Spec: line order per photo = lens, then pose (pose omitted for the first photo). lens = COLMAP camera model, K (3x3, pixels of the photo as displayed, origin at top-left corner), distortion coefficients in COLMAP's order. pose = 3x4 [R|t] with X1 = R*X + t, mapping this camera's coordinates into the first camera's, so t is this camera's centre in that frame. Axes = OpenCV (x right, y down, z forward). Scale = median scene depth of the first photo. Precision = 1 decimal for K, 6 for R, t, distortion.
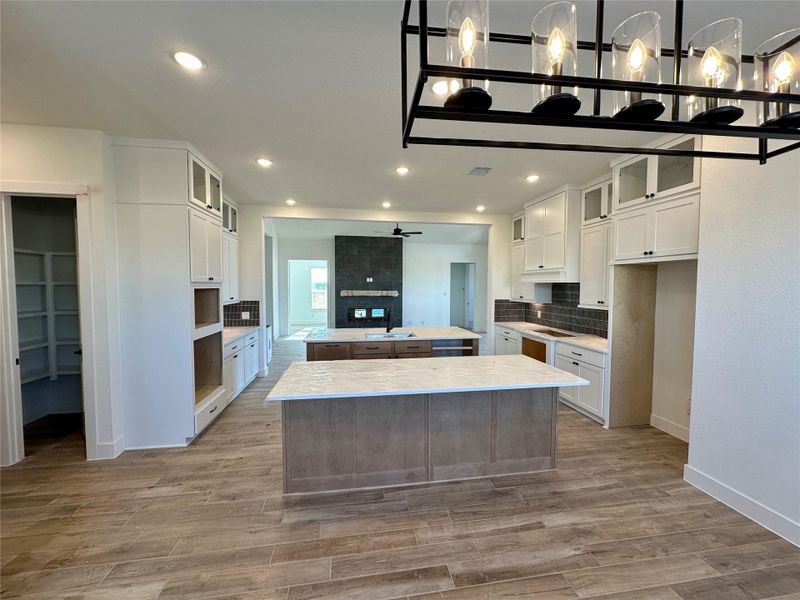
lens RADIAL K [[318.3, 0, 400.0], [0, 318.3, 300.0], [0, 0, 1]] dist [-0.001886, 0.000127]
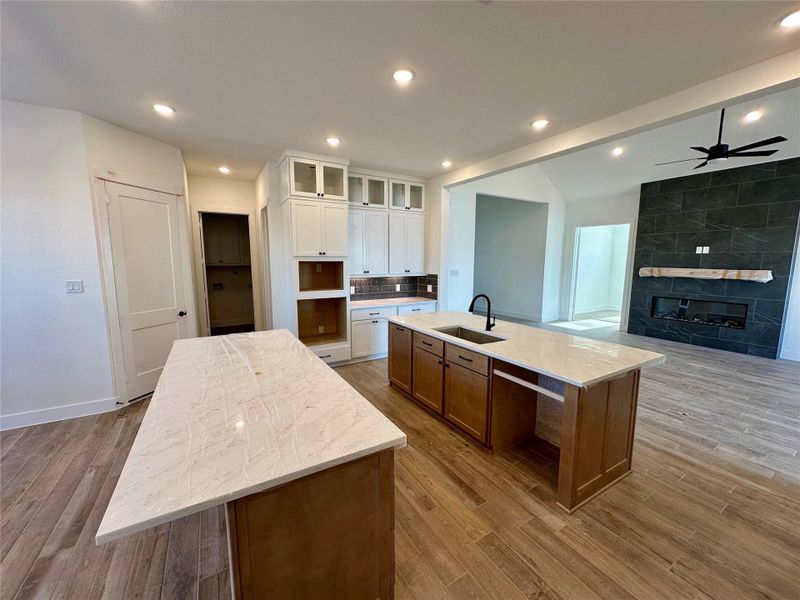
lens RADIAL K [[318.3, 0, 400.0], [0, 318.3, 300.0], [0, 0, 1]] dist [-0.001886, 0.000127]
pose [[0.373214, 0.116113, -0.920451, 0.244226], [-0.044106, 0.993236, 0.107411, -0.011737], [0.926696, 0.000510, 0.375810, 0.286944]]
